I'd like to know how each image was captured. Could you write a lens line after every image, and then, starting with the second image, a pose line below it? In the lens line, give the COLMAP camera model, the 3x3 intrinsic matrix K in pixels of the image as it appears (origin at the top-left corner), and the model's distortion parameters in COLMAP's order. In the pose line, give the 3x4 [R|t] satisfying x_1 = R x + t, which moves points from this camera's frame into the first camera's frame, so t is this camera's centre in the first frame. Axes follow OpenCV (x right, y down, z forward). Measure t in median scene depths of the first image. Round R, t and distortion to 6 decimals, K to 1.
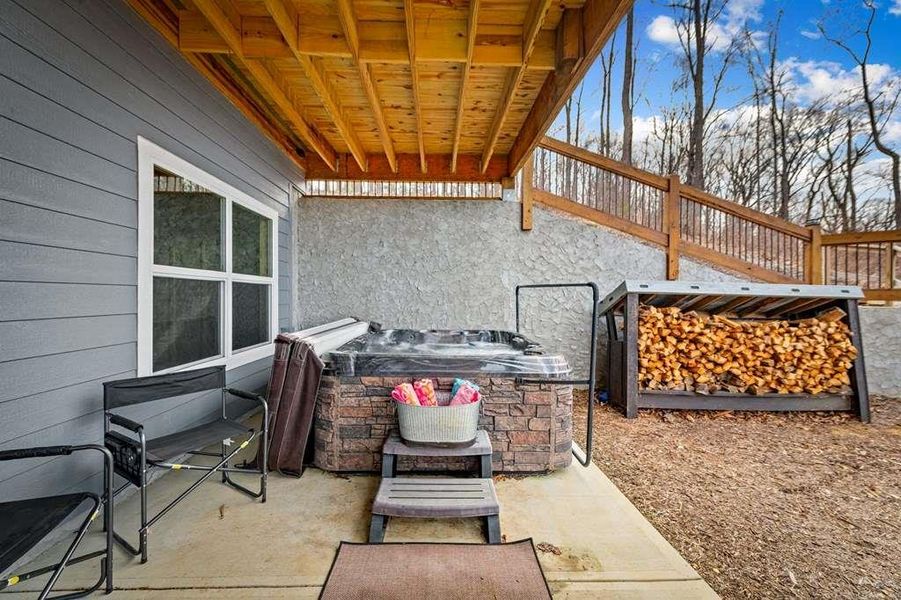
lens RADIAL K [[353.3, 0, 449.7], [0, 353.3, 298.2], [0, 0, 1]] dist [0.002664, -0.001093]
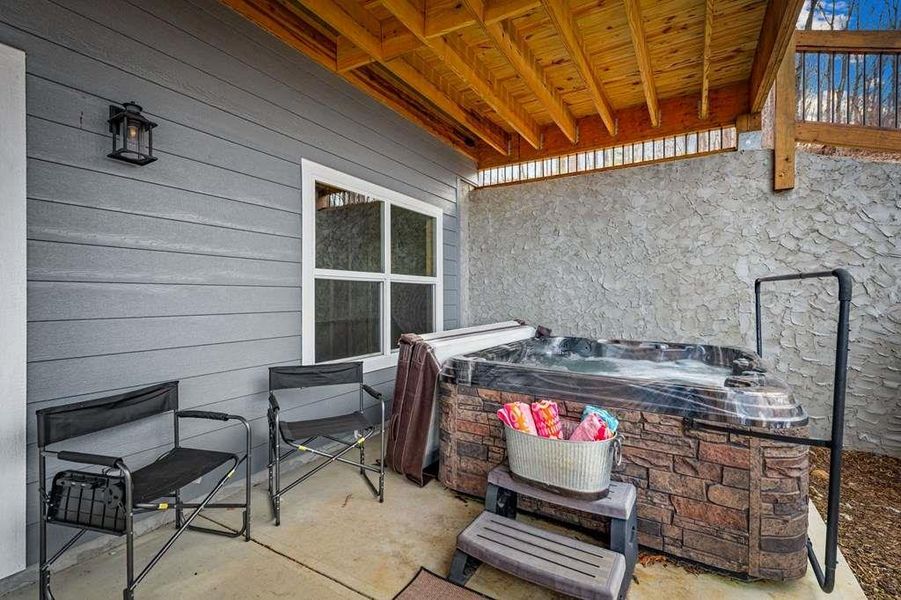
lens RADIAL K [[411.8, 0, 452.7], [0, 411.8, 299.2], [0, 0, 1]] dist [0.007400, -0.000841]
pose [[0.843290, 0.000033, -0.537459, 0.140525], [0.000200, 1.000000, 0.000375, 0.001998], [0.537459, -0.000423, 0.843290, 0.066359]]
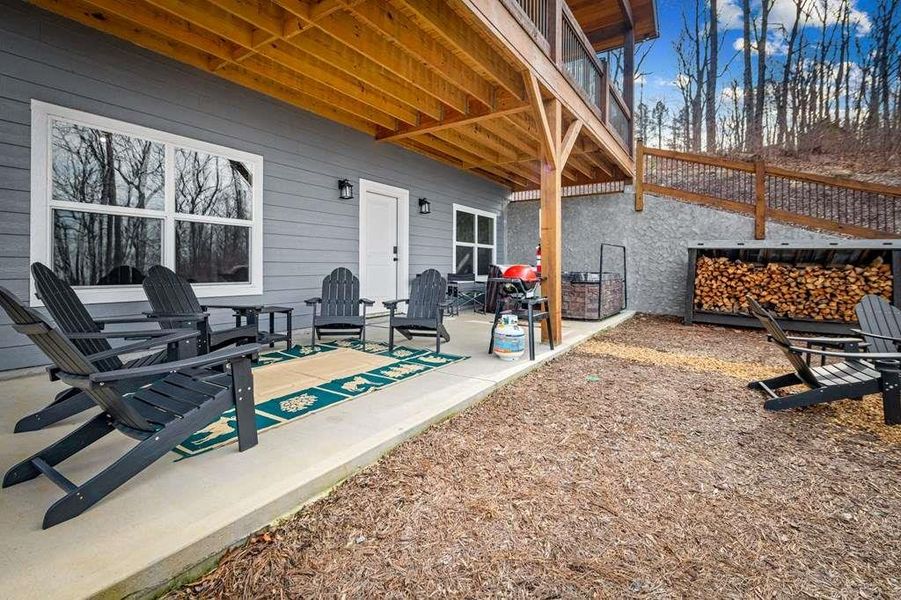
lens RADIAL K [[411.8, 0, 453.8], [0, 411.8, 265.7], [0, 0, 1]] dist [0.007400, -0.000841]
pose [[0.816925, 0.000505, -0.576744, 0.718906], [-0.007000, 0.999935, -0.009041, 0.086435], [0.576702, 0.011423, 0.816875, -1.143022]]
